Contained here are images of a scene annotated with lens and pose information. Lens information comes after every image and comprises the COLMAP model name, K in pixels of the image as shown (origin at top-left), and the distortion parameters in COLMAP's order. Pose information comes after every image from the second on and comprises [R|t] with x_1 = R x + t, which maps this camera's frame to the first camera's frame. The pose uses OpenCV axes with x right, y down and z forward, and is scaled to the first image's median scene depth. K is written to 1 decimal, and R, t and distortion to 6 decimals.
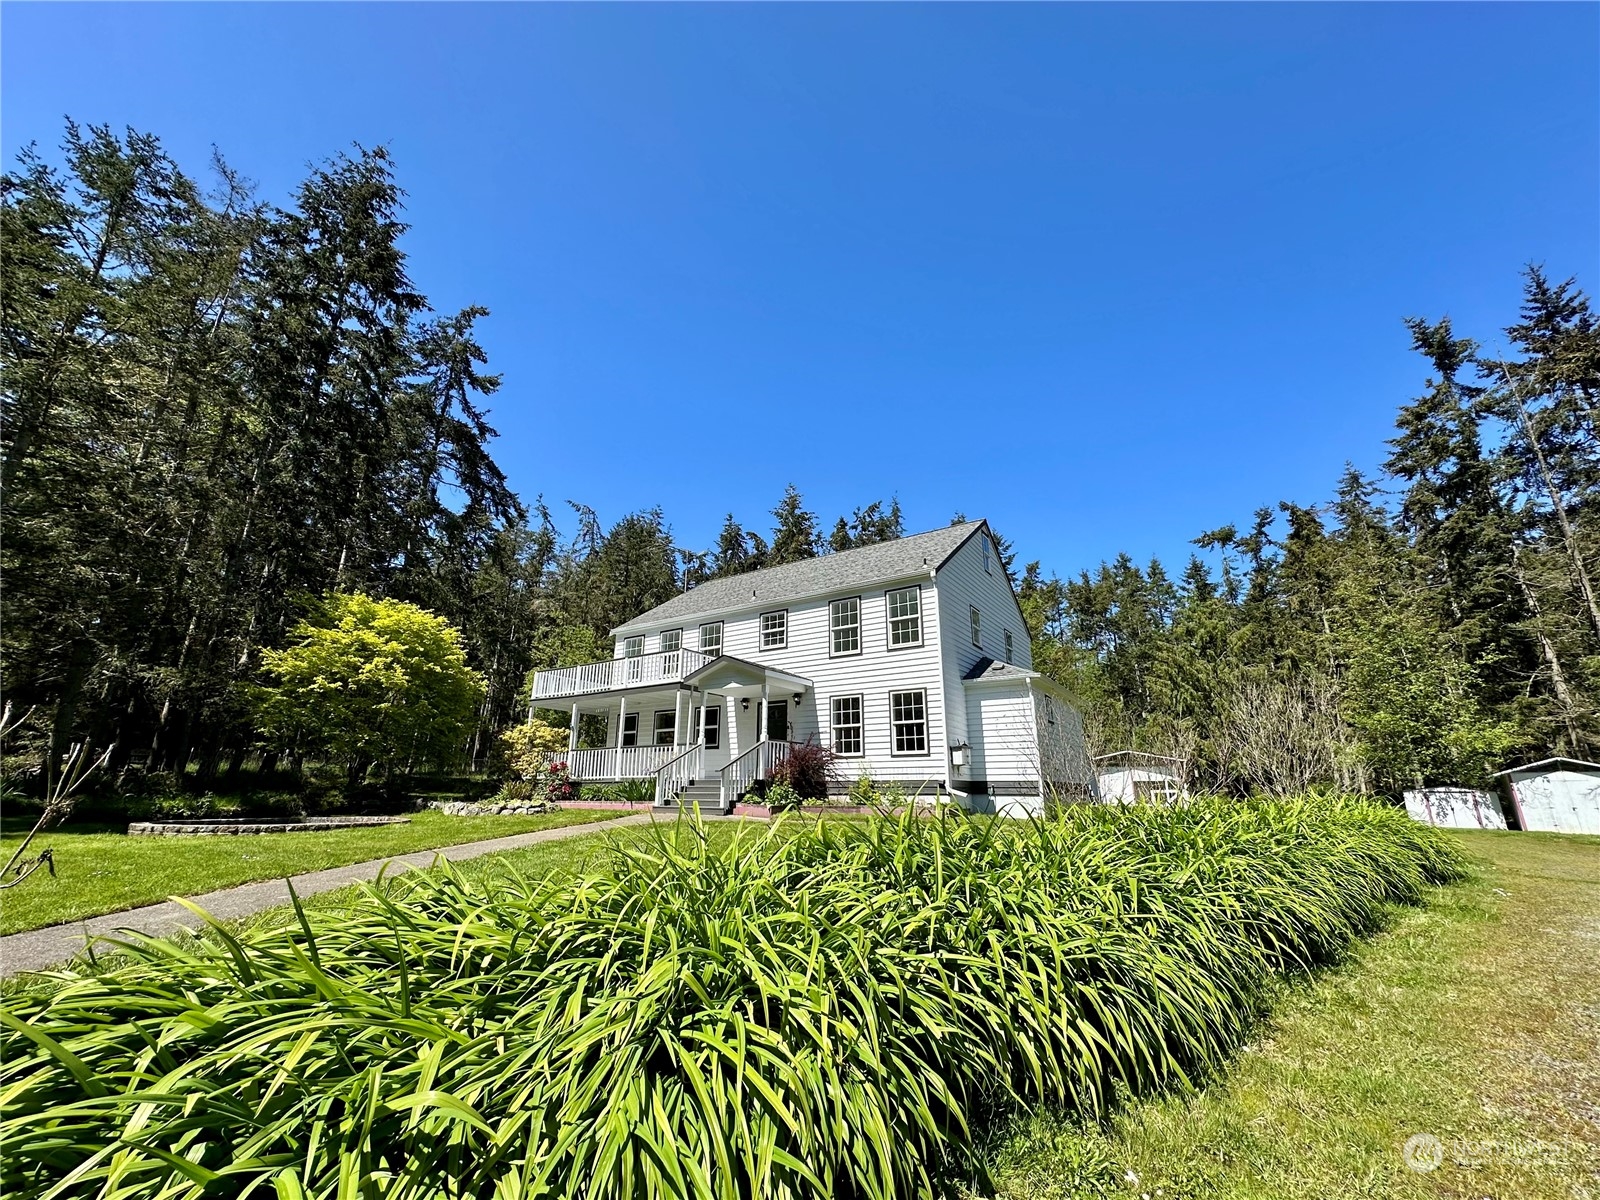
lens RADIAL K [[636.7, 0, 798.3], [0, 636.7, 595.8], [0, 0, 1]] dist [0.002910, -0.002684]
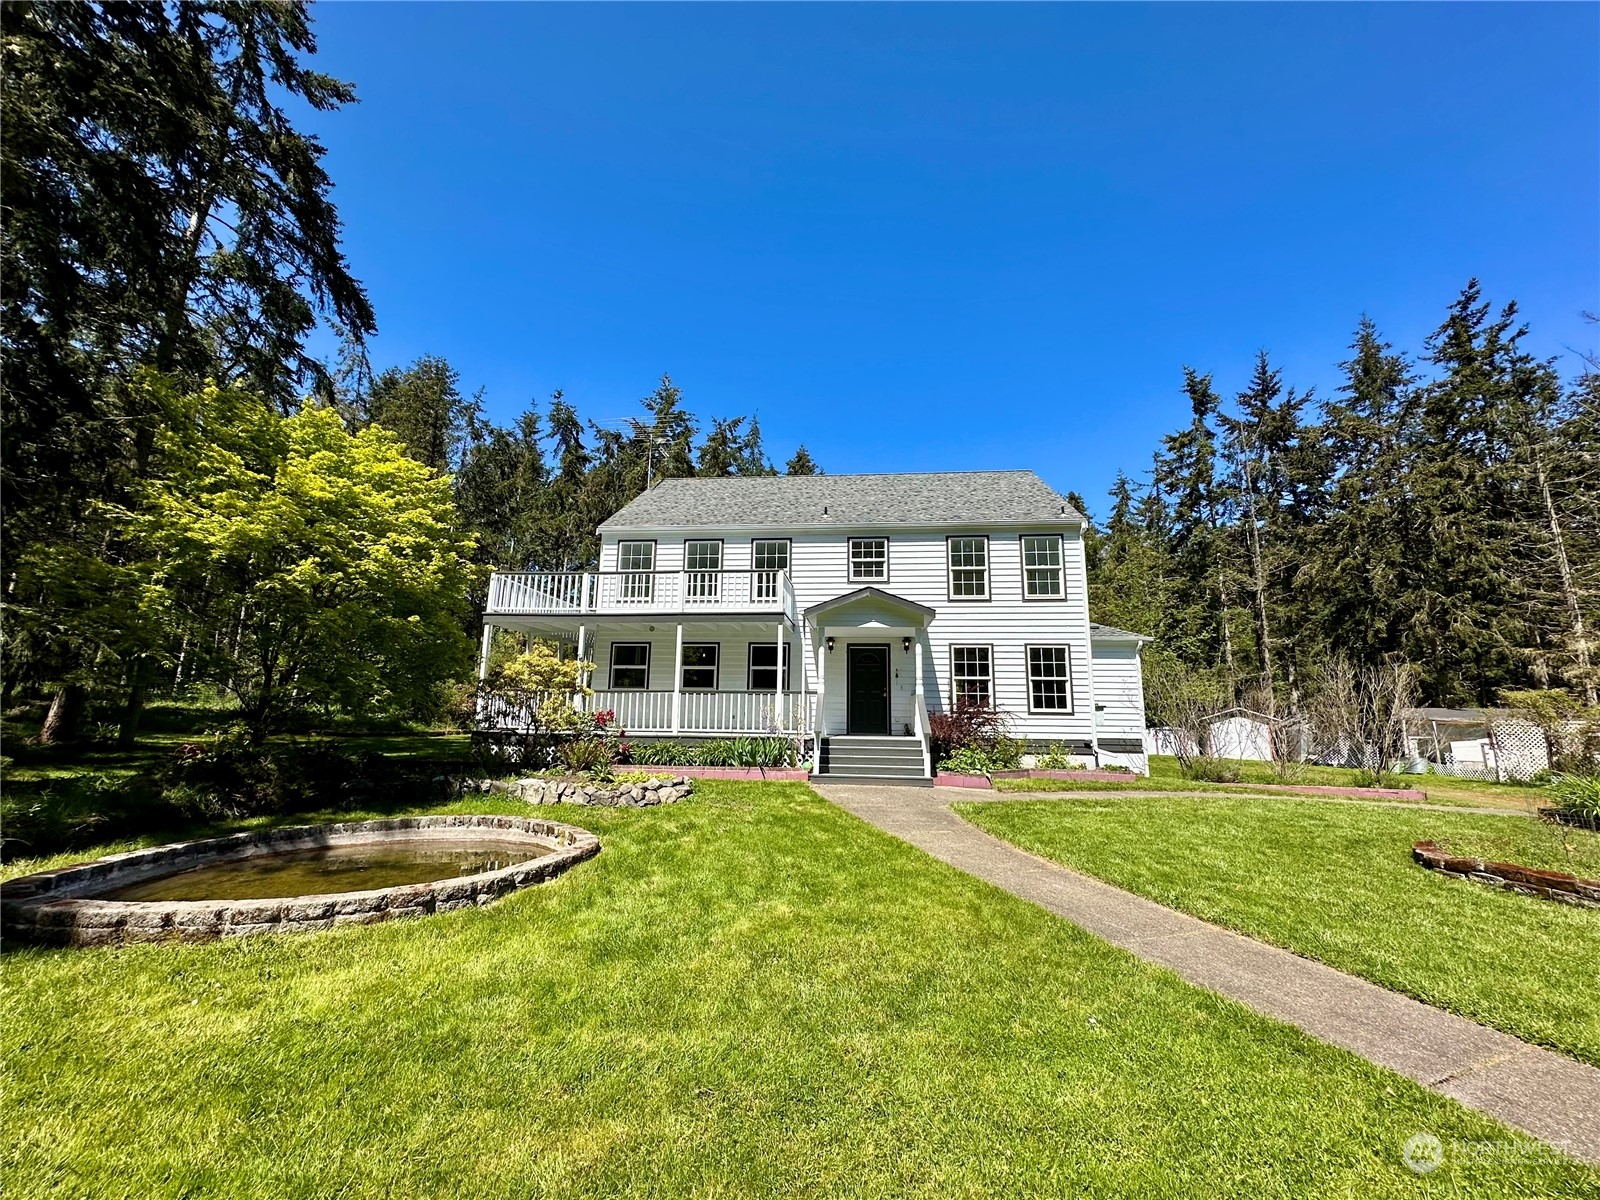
lens RADIAL K [[636.7, 0, 803.0], [0, 636.7, 596.6], [0, 0, 1]] dist [0.002910, -0.002684]
pose [[0.883882, 0.092531, 0.458466, -0.457125], [-0.147130, 0.985479, 0.084758, 0.040005], [-0.443966, -0.142370, 0.884661, 0.264874]]
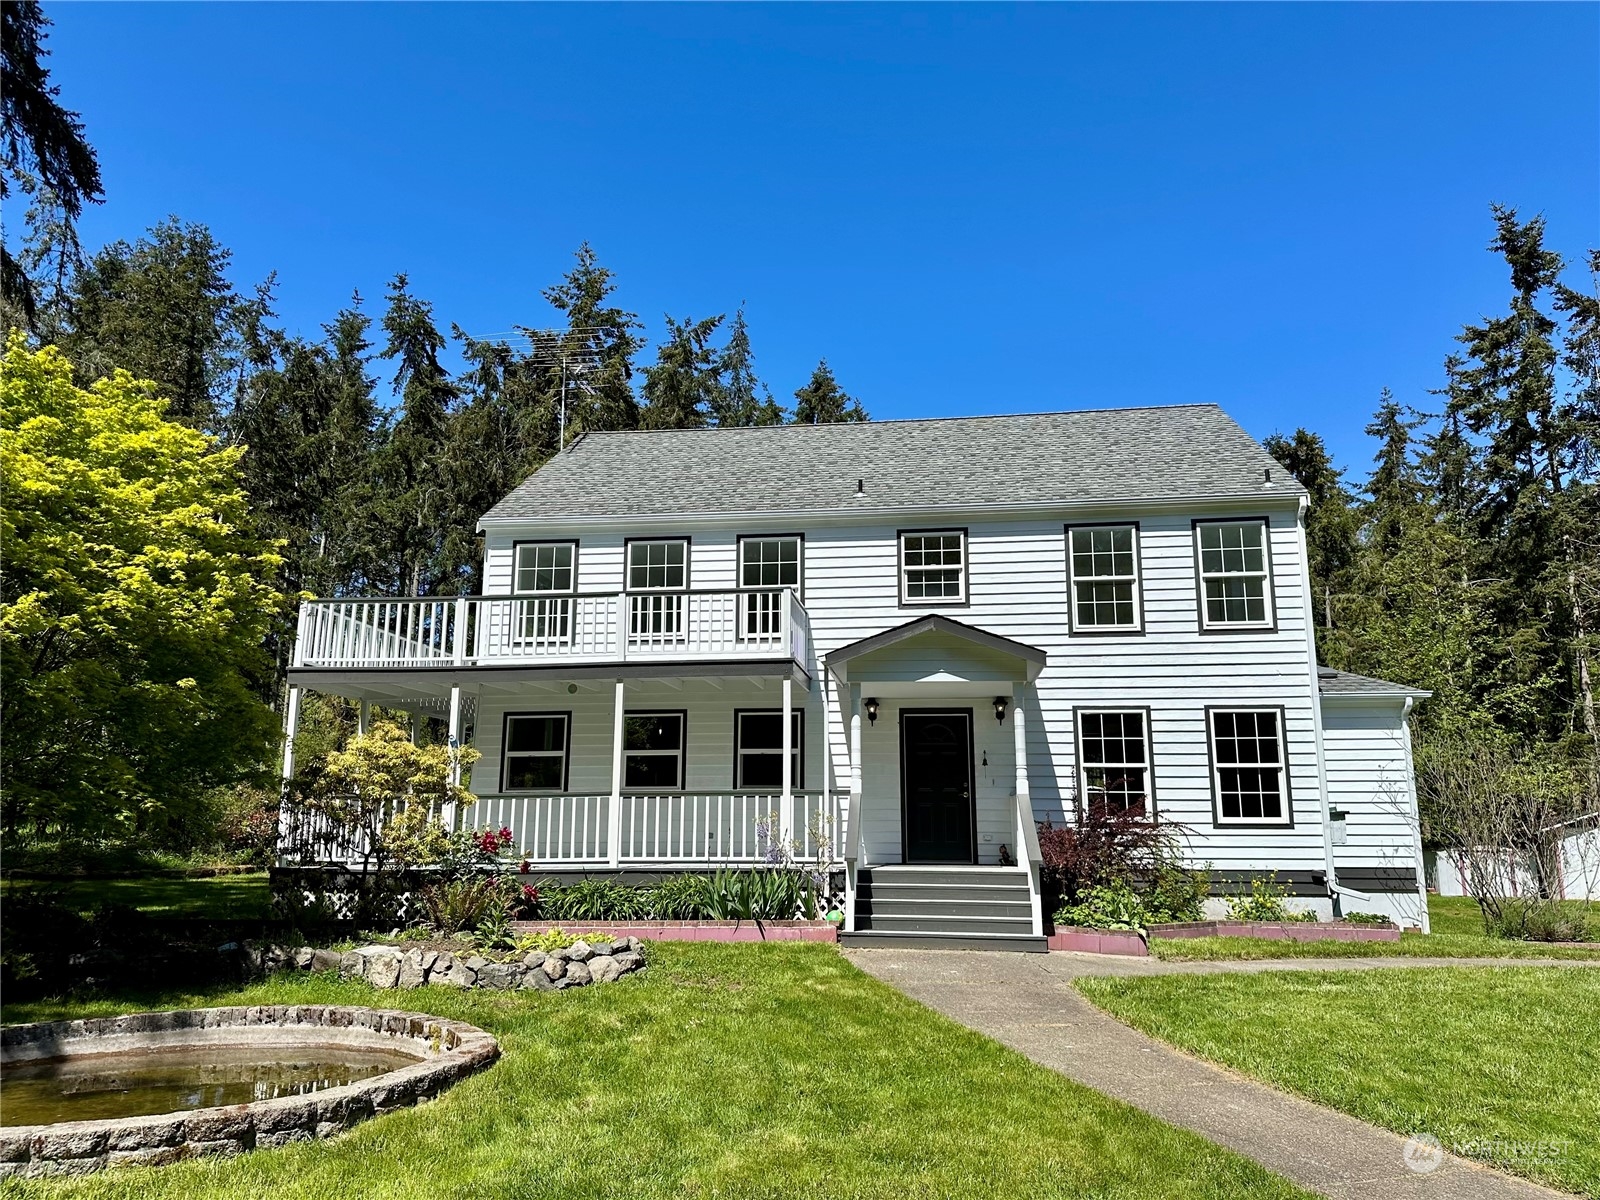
lens RADIAL K [[1119.4, 0, 801.7], [0, 1119.4, 599.1], [0, 0, 1]] dist [0.067715, -0.079869]
pose [[0.896436, 0.085709, 0.434806, -0.470792], [-0.128123, 0.989346, 0.069130, 0.029063], [-0.424248, -0.117679, 0.897867, 0.232710]]
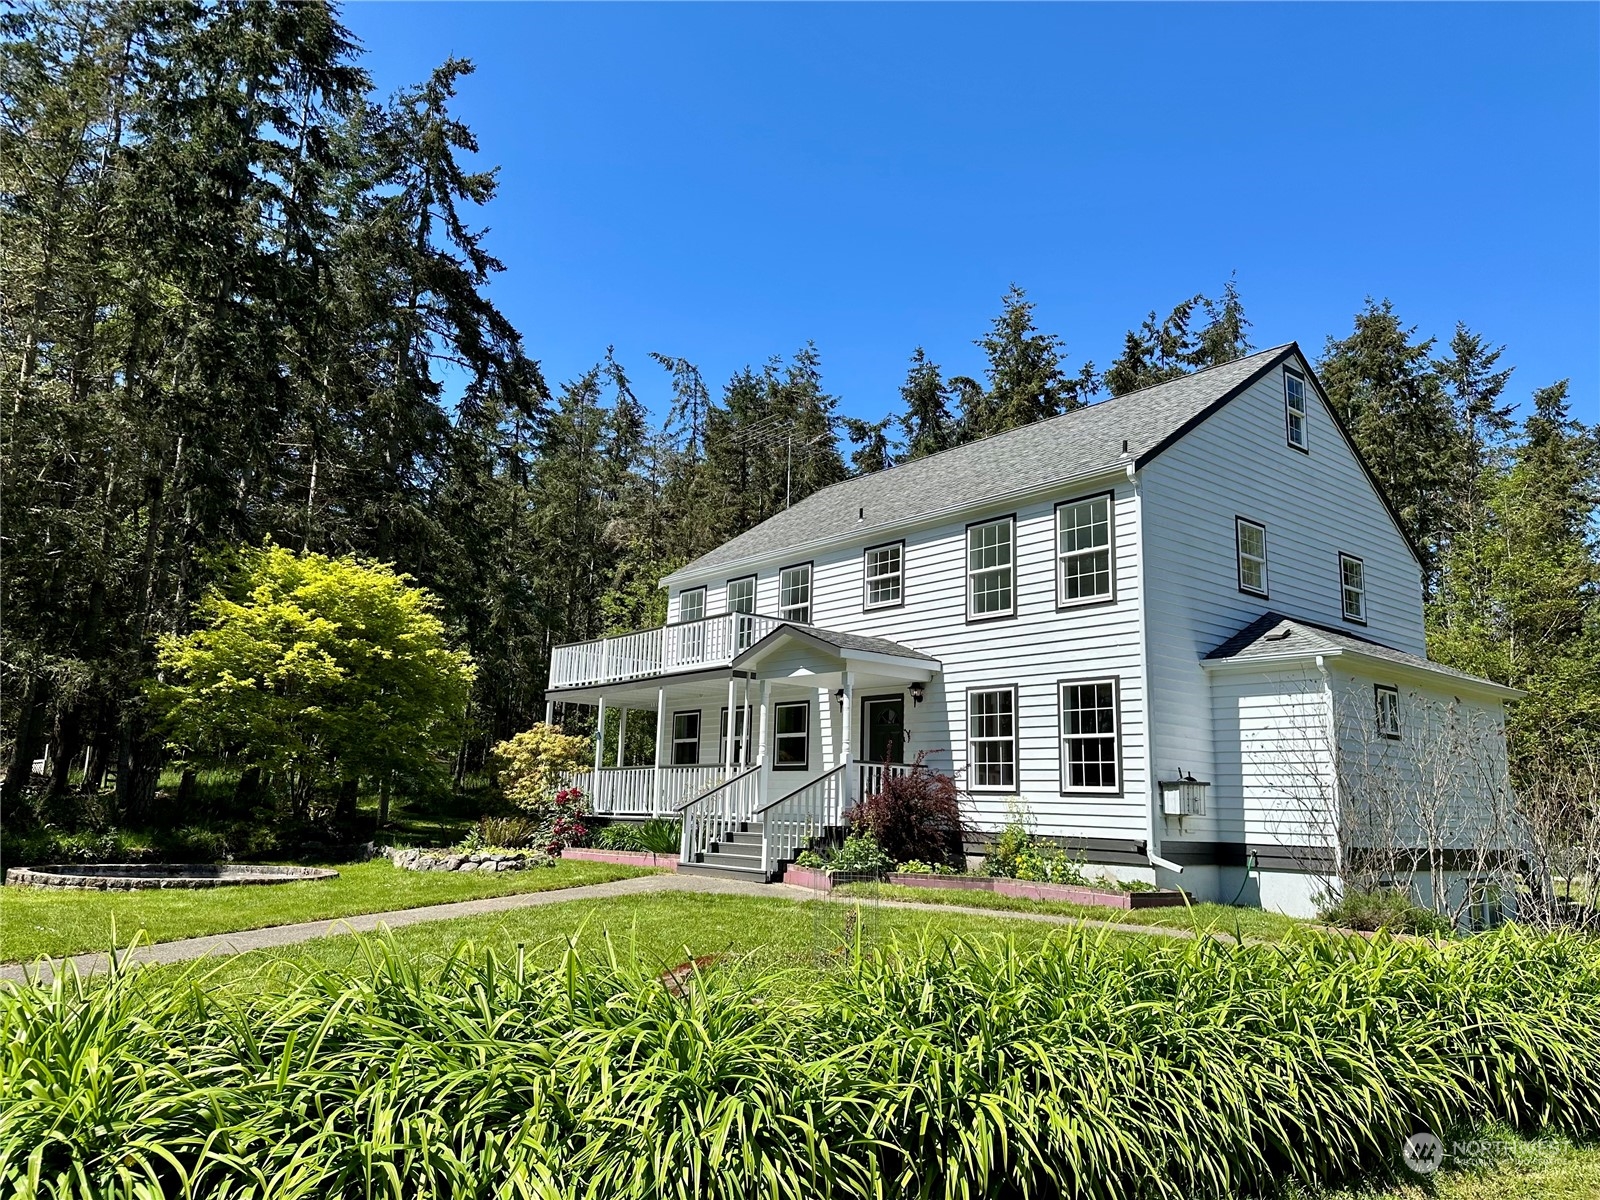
lens RADIAL K [[1119.4, 0, 789.1], [0, 1119.4, 585.4], [0, 0, 1]] dist [0.067715, -0.079869]
pose [[0.955913, -0.034023, -0.291673, 0.165608], [0.061506, 0.994431, 0.085578, -0.029184], [0.287137, -0.099745, 0.952682, -0.015652]]
